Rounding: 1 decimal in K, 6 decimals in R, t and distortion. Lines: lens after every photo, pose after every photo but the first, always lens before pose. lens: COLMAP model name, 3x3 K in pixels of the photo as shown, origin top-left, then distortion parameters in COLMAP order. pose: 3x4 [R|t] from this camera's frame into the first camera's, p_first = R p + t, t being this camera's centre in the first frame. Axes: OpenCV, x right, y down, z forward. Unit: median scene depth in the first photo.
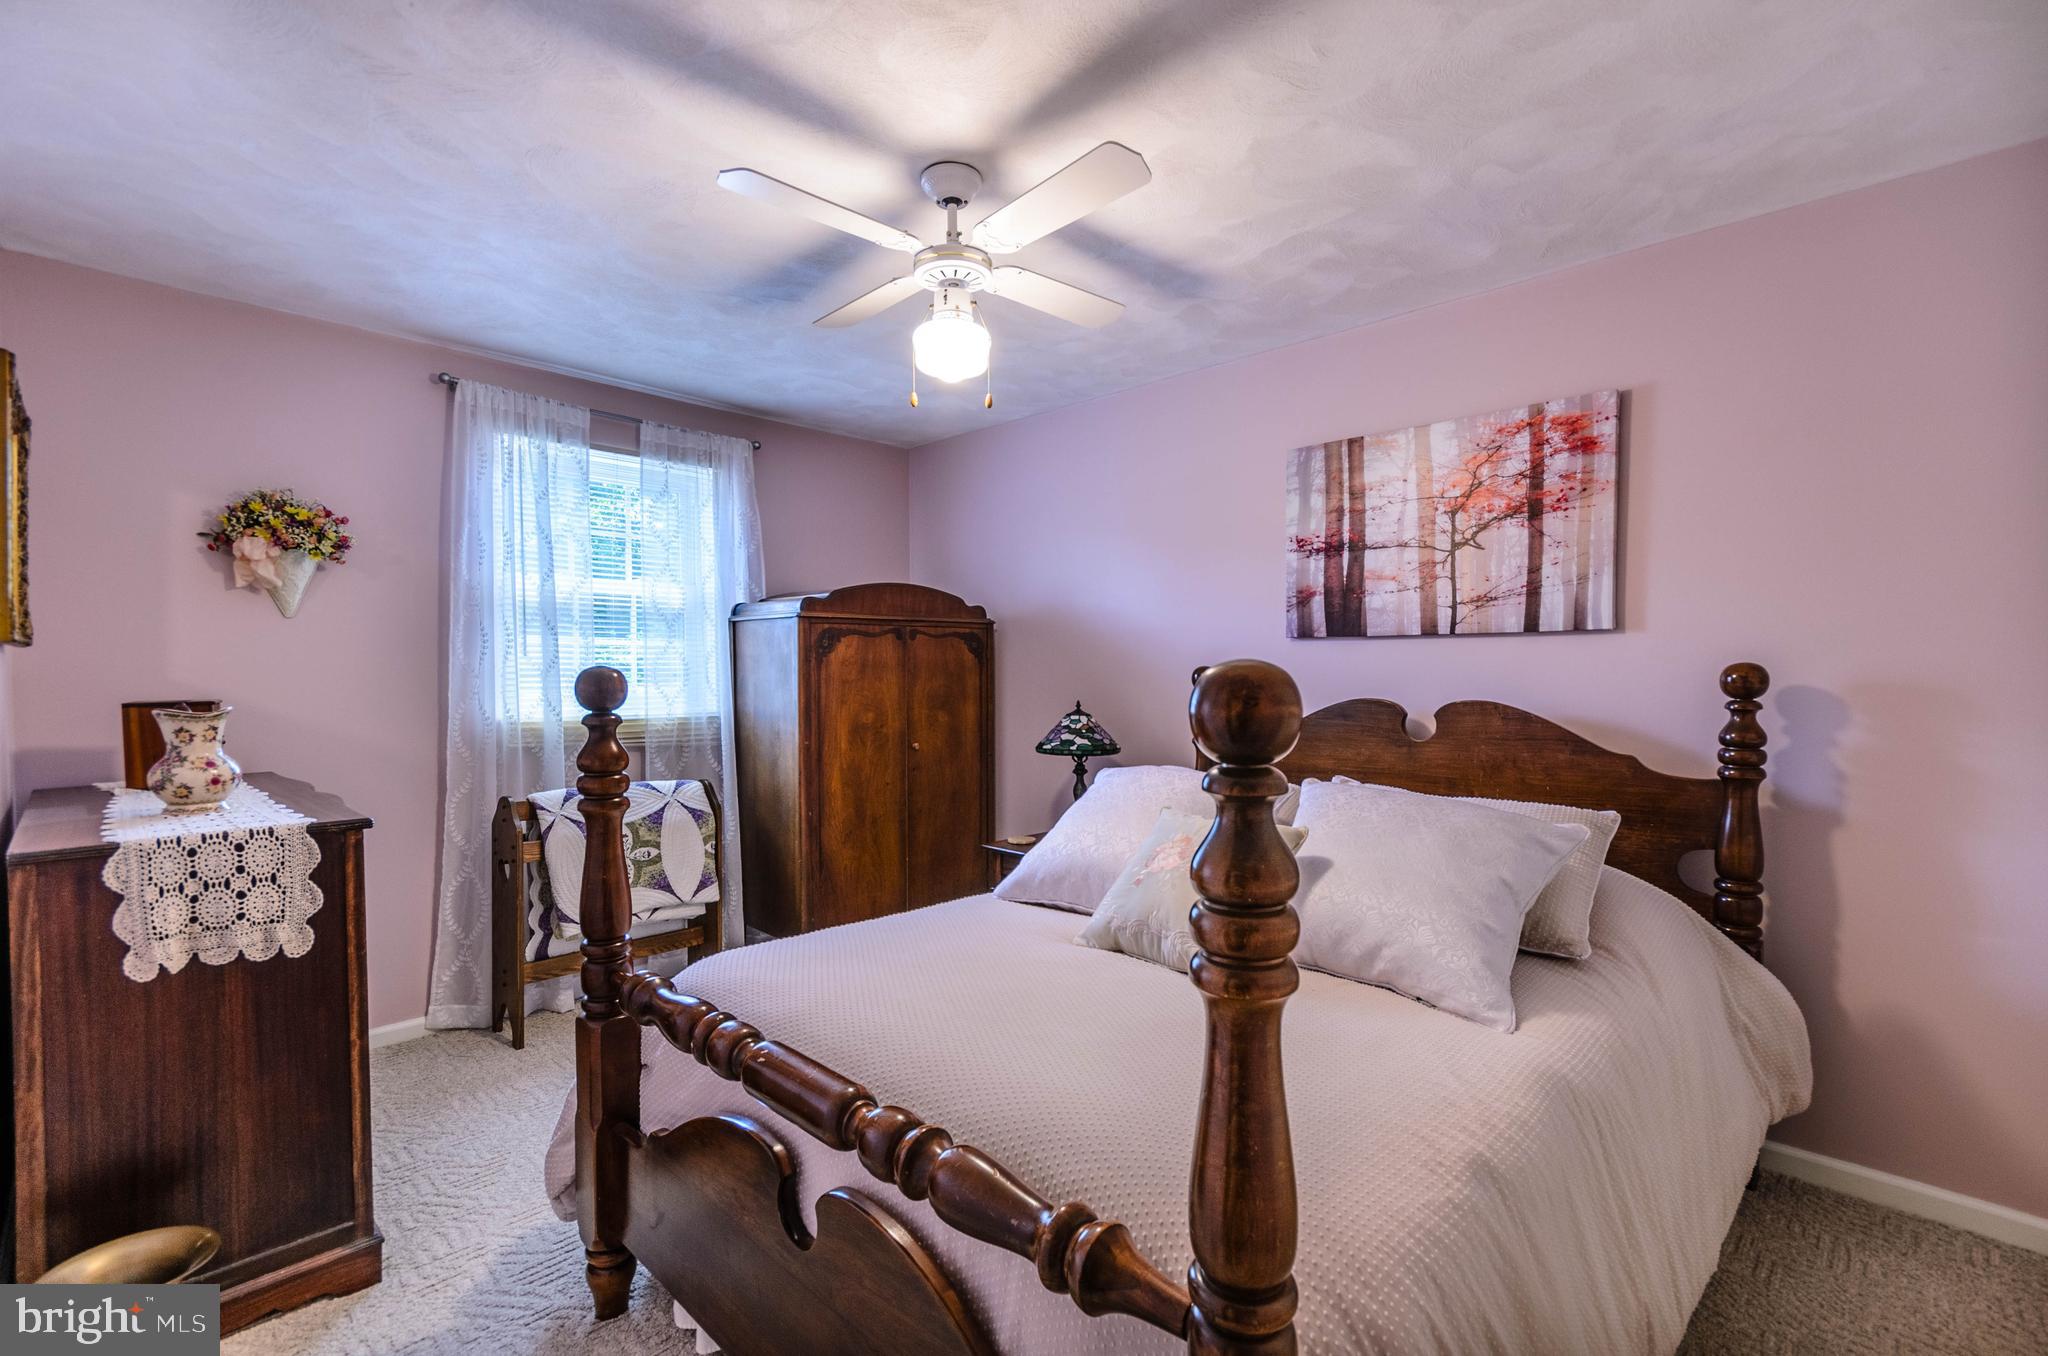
lens RADIAL K [[896.3, 0, 1028.0], [0, 896.3, 675.0], [0, 0, 1]] dist [0.008630, -0.003883]
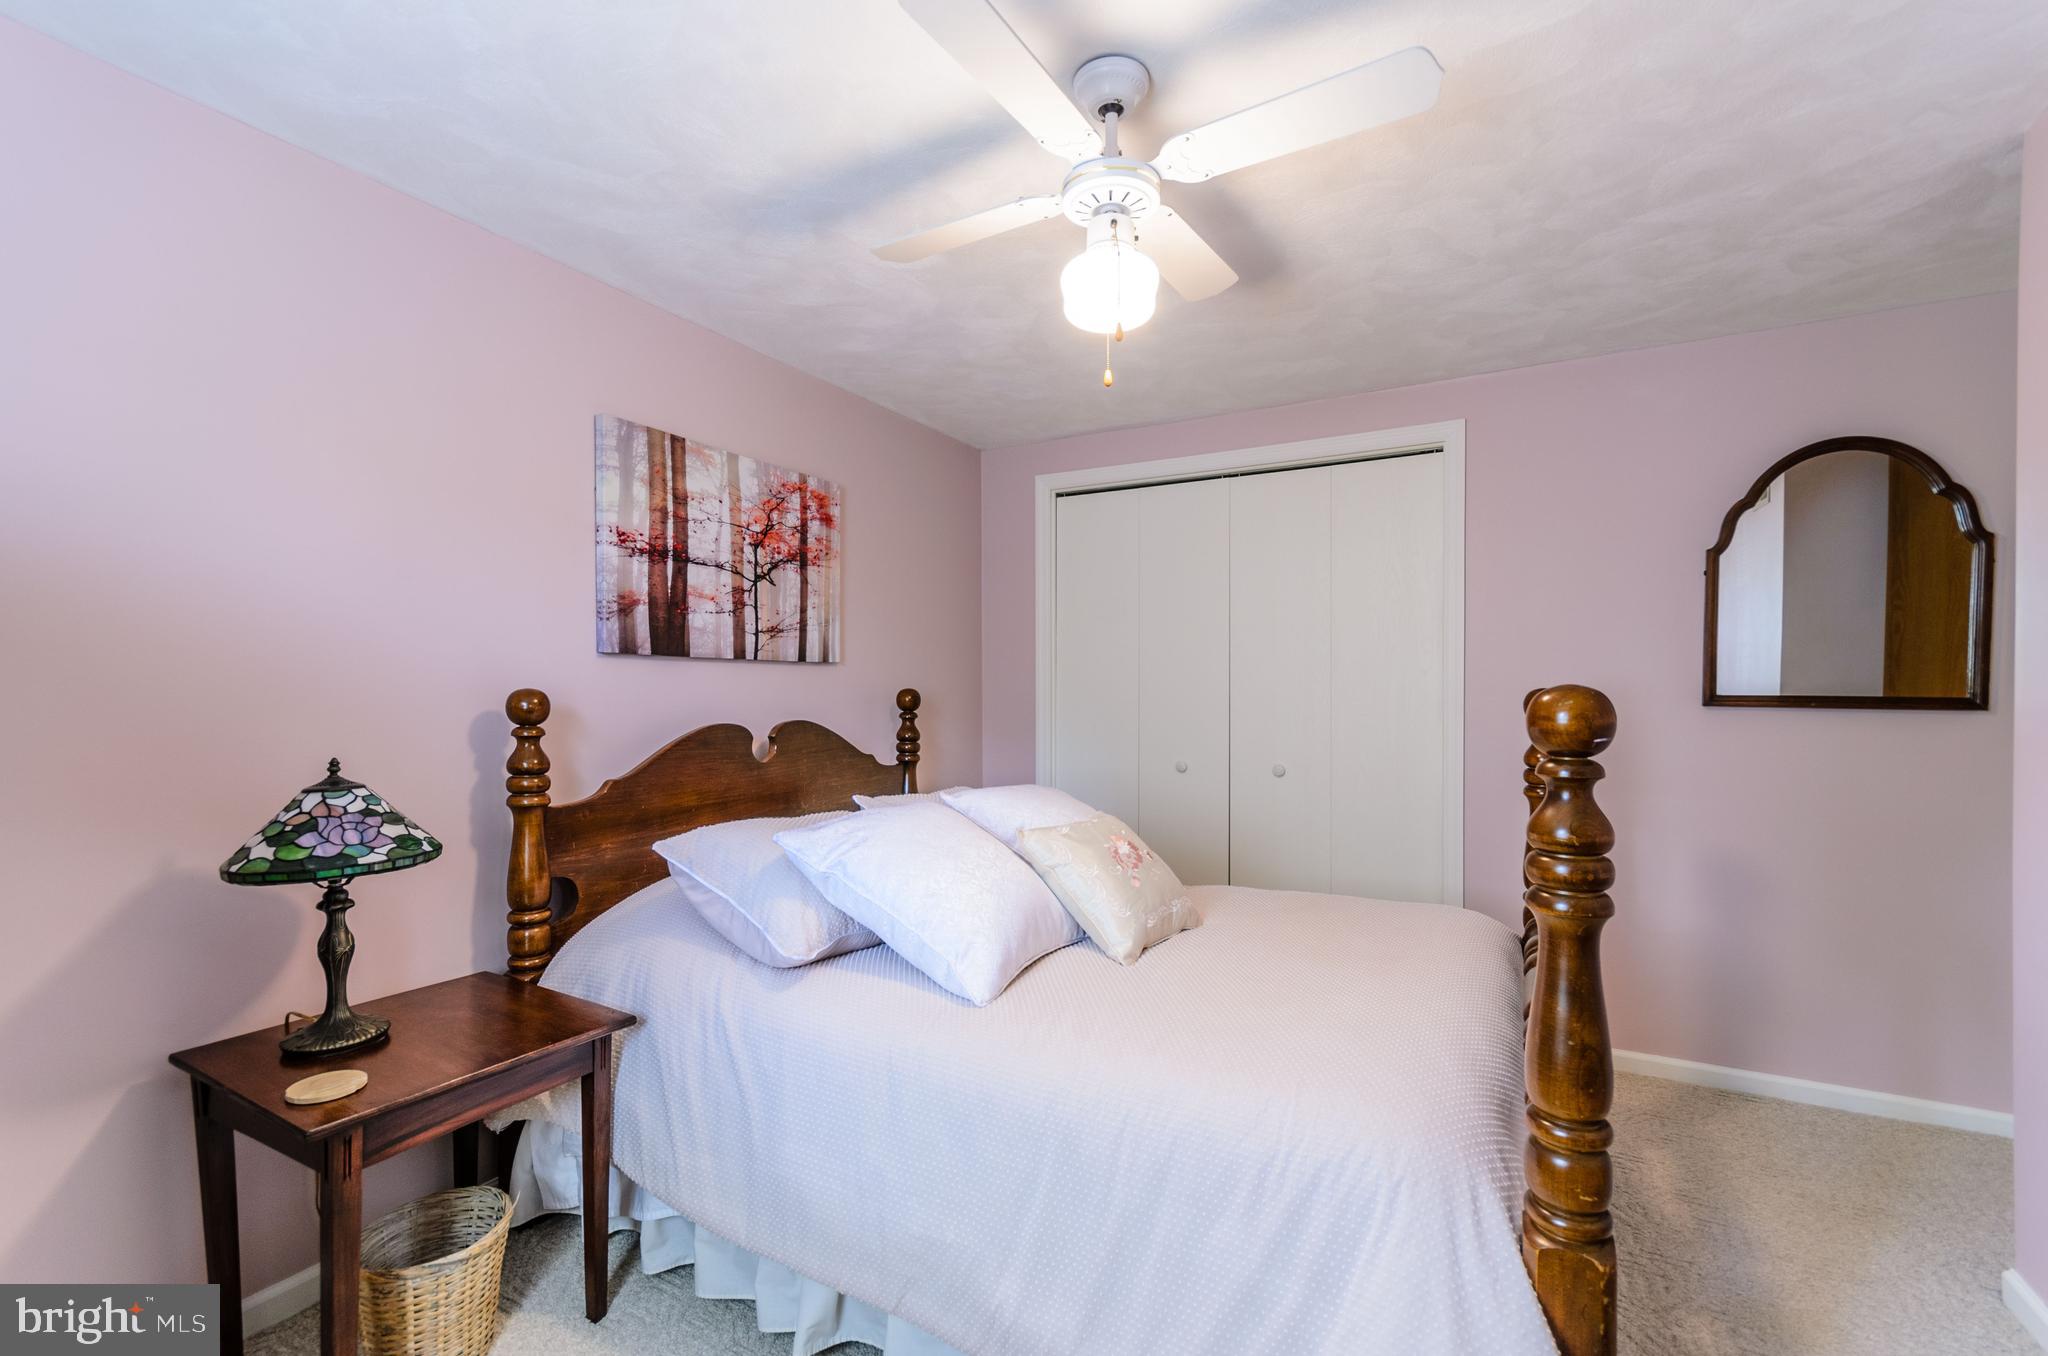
lens RADIAL K [[896.3, 0, 1028.0], [0, 896.3, 685.1], [0, 0, 1]] dist [0.008630, -0.003883]
pose [[-0.252898, 0.019465, 0.967297, -0.612845], [0.021165, 0.999670, -0.014583, 0.006286], [-0.967262, 0.016785, -0.253226, 0.923951]]
